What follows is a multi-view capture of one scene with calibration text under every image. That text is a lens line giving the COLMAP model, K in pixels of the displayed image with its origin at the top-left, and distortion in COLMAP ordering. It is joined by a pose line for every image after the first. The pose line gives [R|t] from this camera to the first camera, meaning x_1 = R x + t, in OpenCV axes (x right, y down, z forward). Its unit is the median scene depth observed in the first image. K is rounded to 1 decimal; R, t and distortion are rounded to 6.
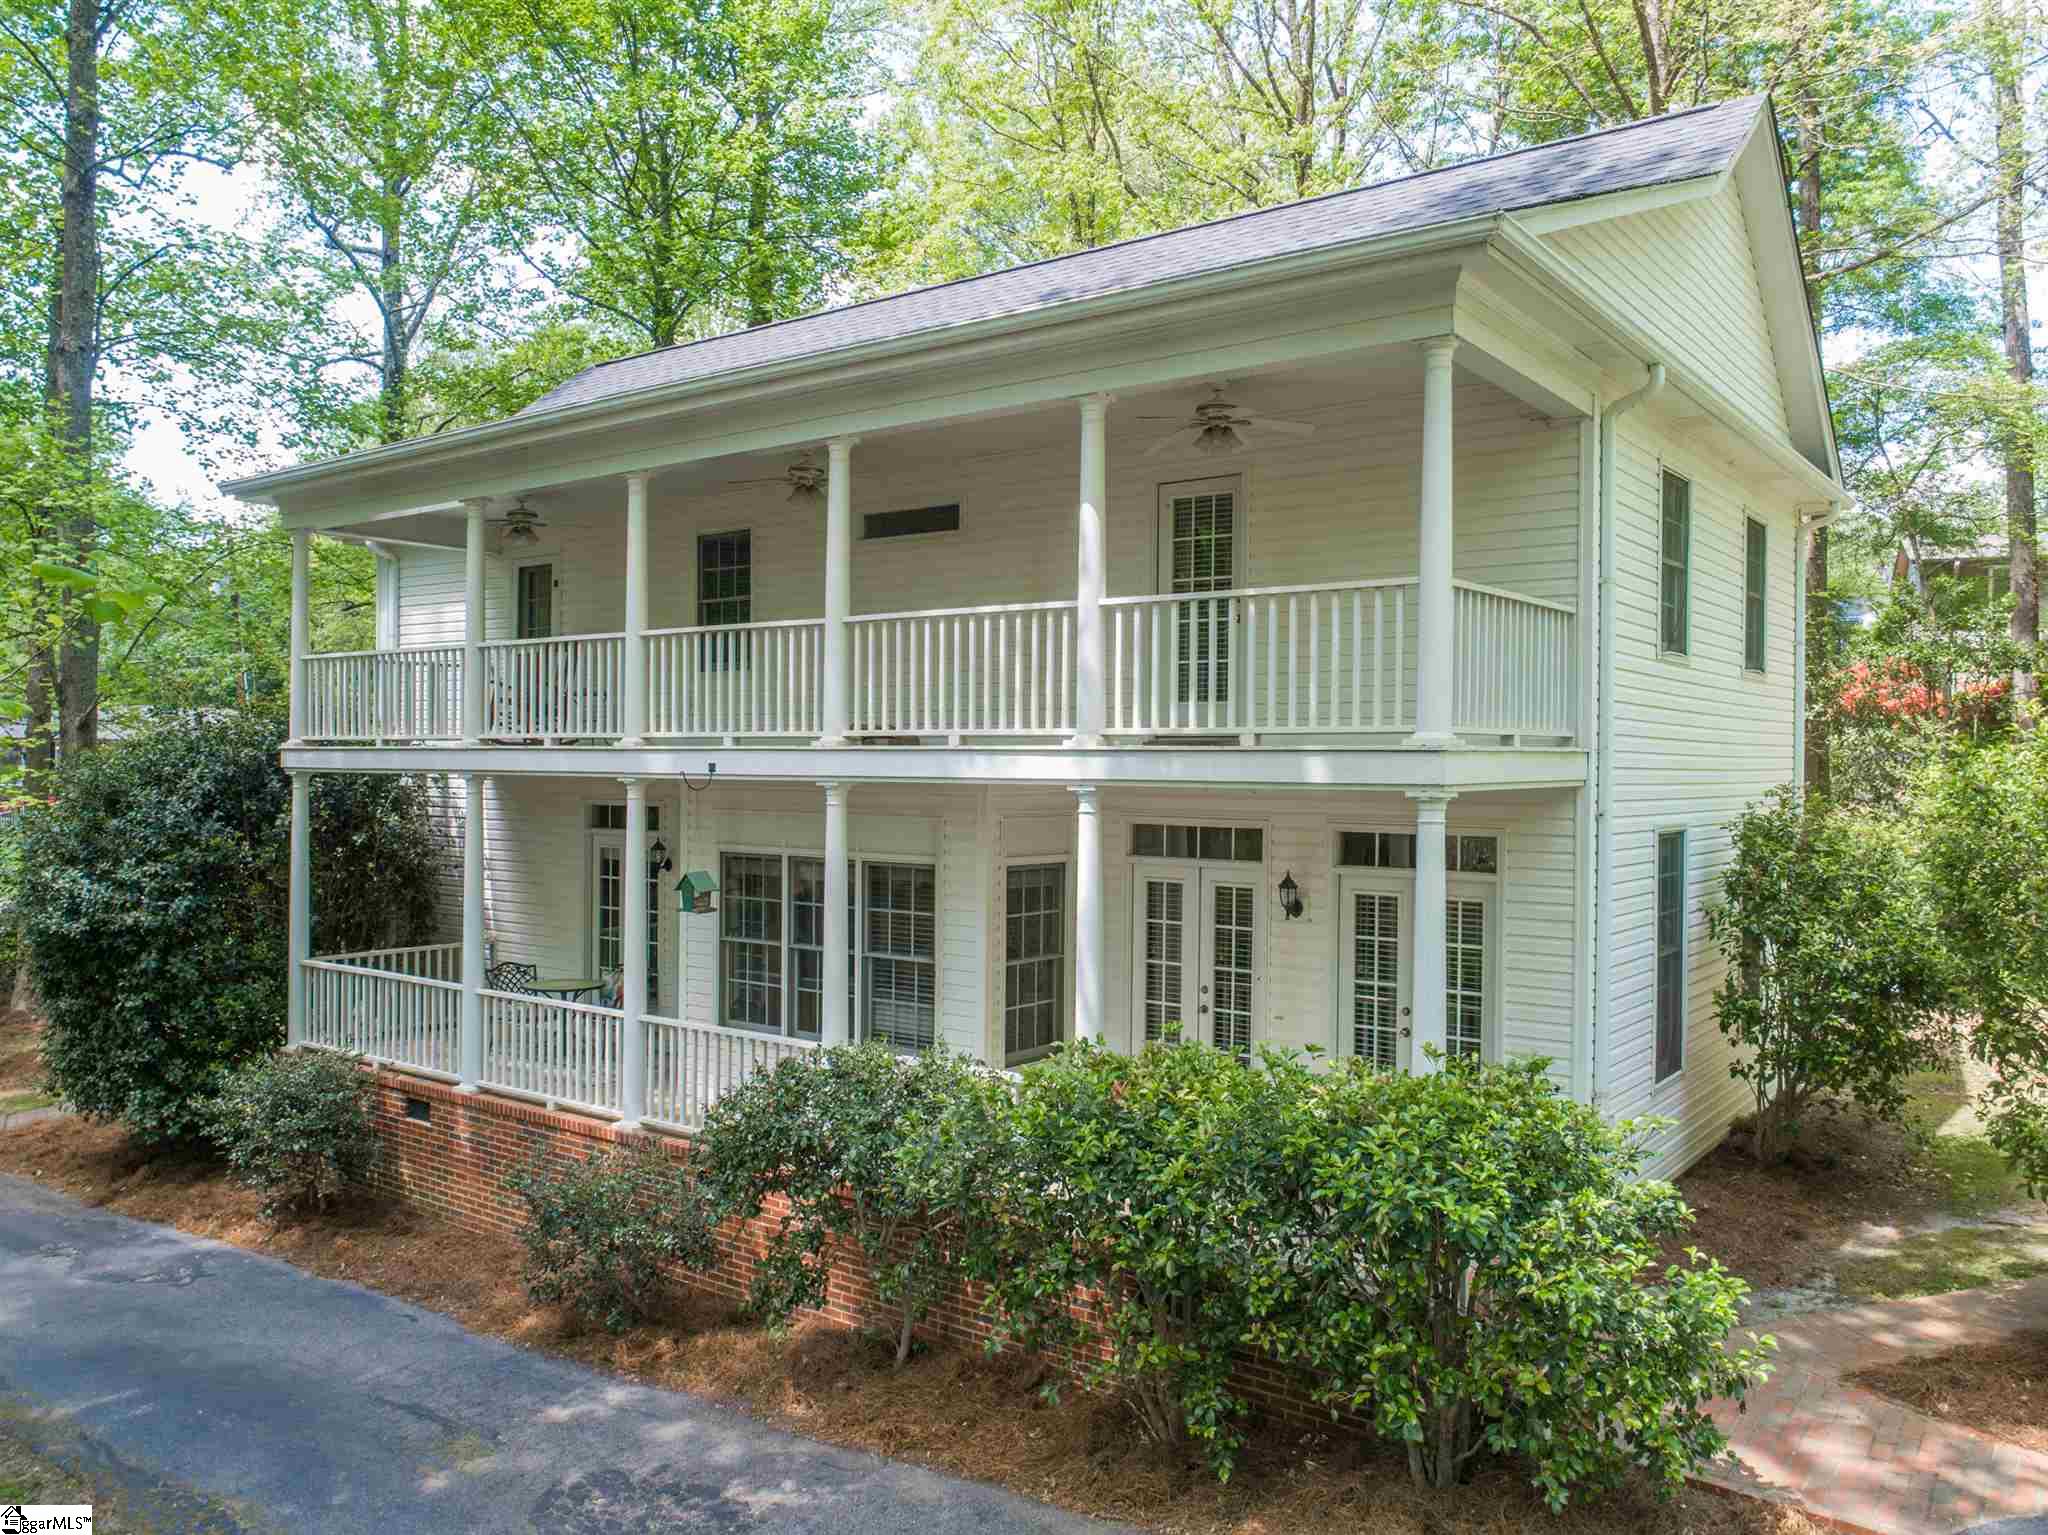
lens RADIAL K [[1551.8, 0, 1024.0], [0, 1551.8, 767.5], [0, 0, 1]] dist [-0.014481, -0.005345]
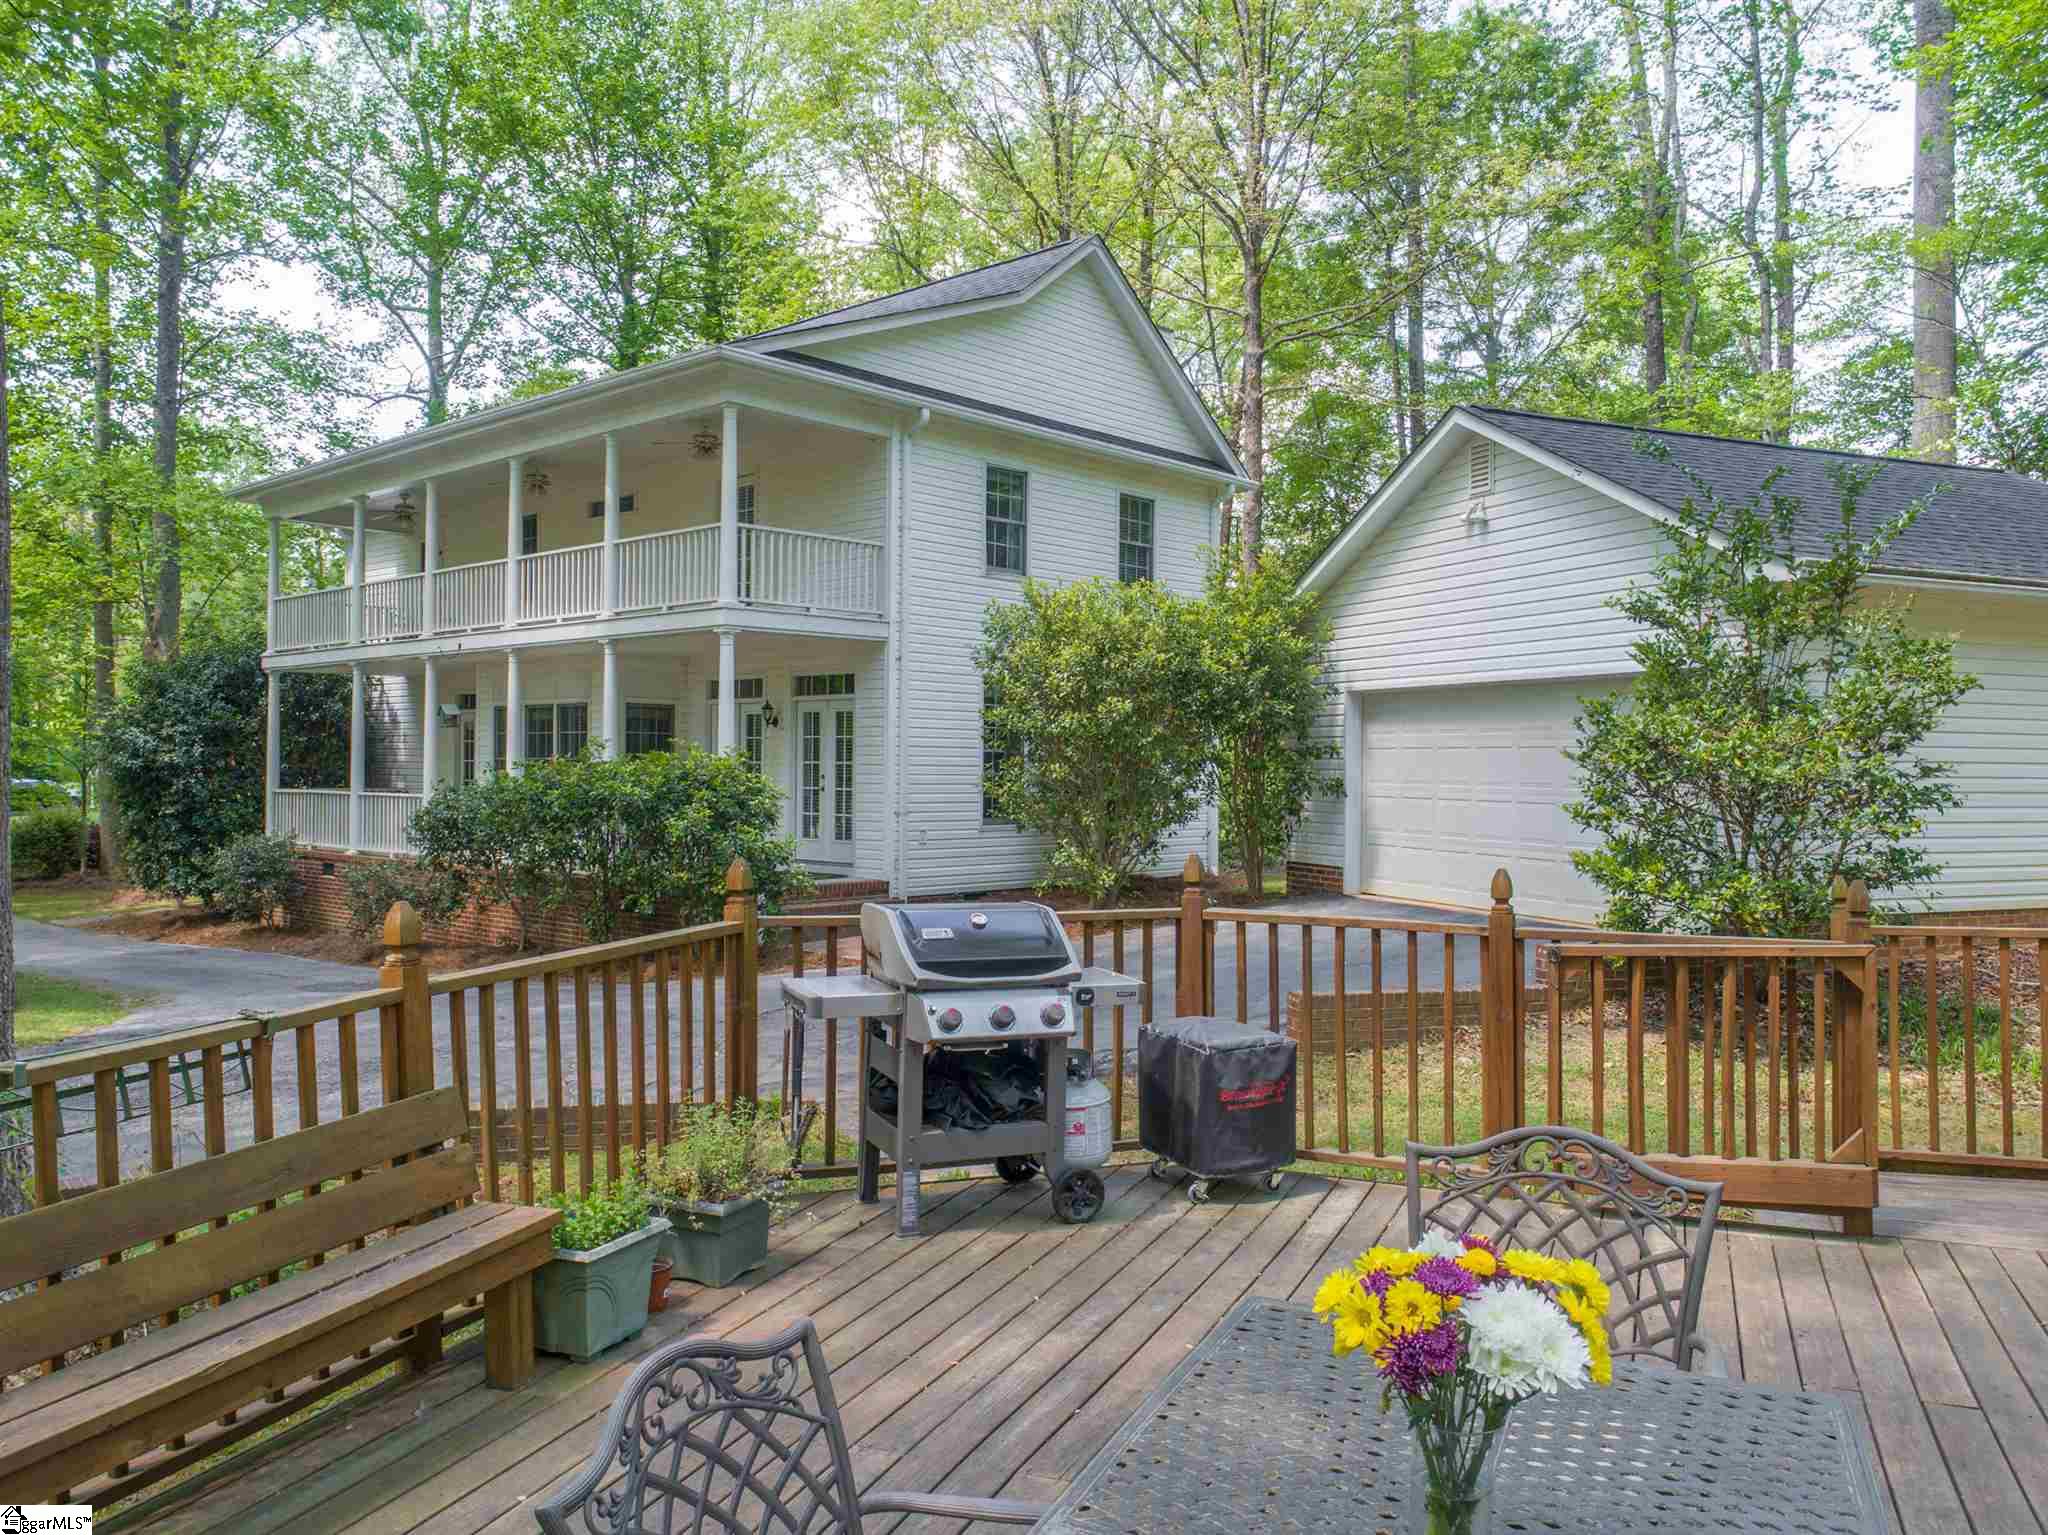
lens RADIAL K [[1612.3, 0, 1024.0], [0, 1612.3, 767.5], [0, 0, 1]] dist [-0.002818, 0.003773]
pose [[0.993660, -0.001553, -0.112413, 0.615706], [0.000465, 0.999953, -0.009707, 0.149791], [0.112423, 0.009593, 0.993614, -0.711254]]
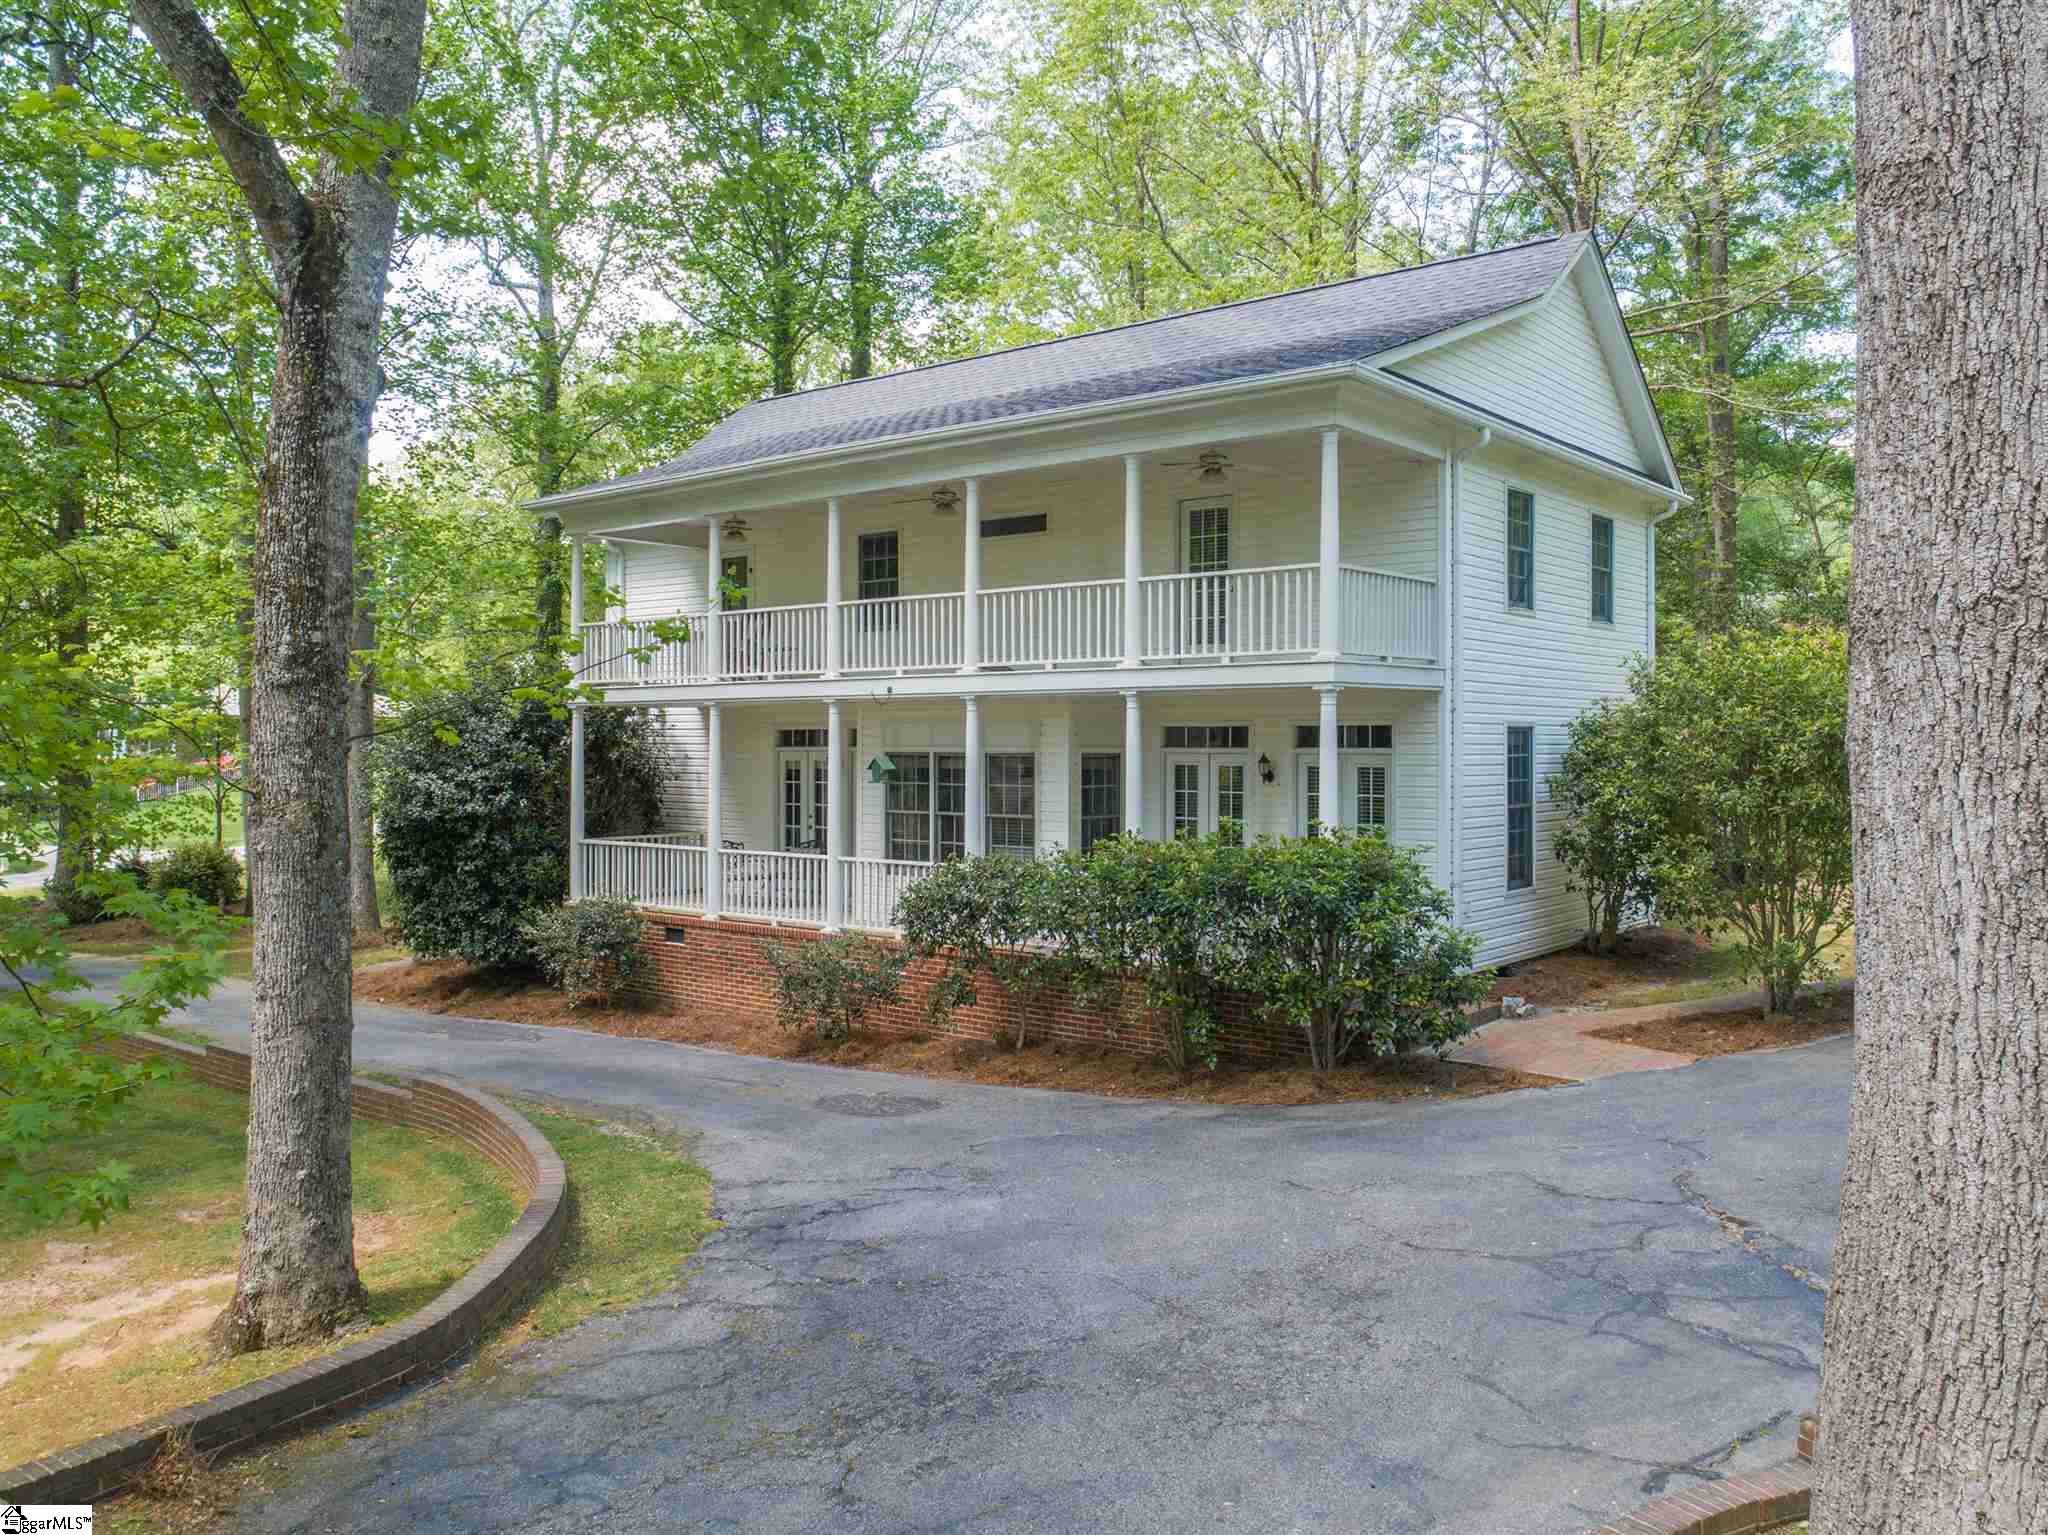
lens RADIAL K [[1612.3, 0, 1024.0], [0, 1612.3, 767.5], [0, 0, 1]] dist [-0.002818, 0.003773]
pose [[0.999175, -0.007275, -0.039958, -0.004252], [0.007631, 0.999932, 0.008784, 0.061539], [0.039892, -0.009081, 0.999163, -0.570412]]
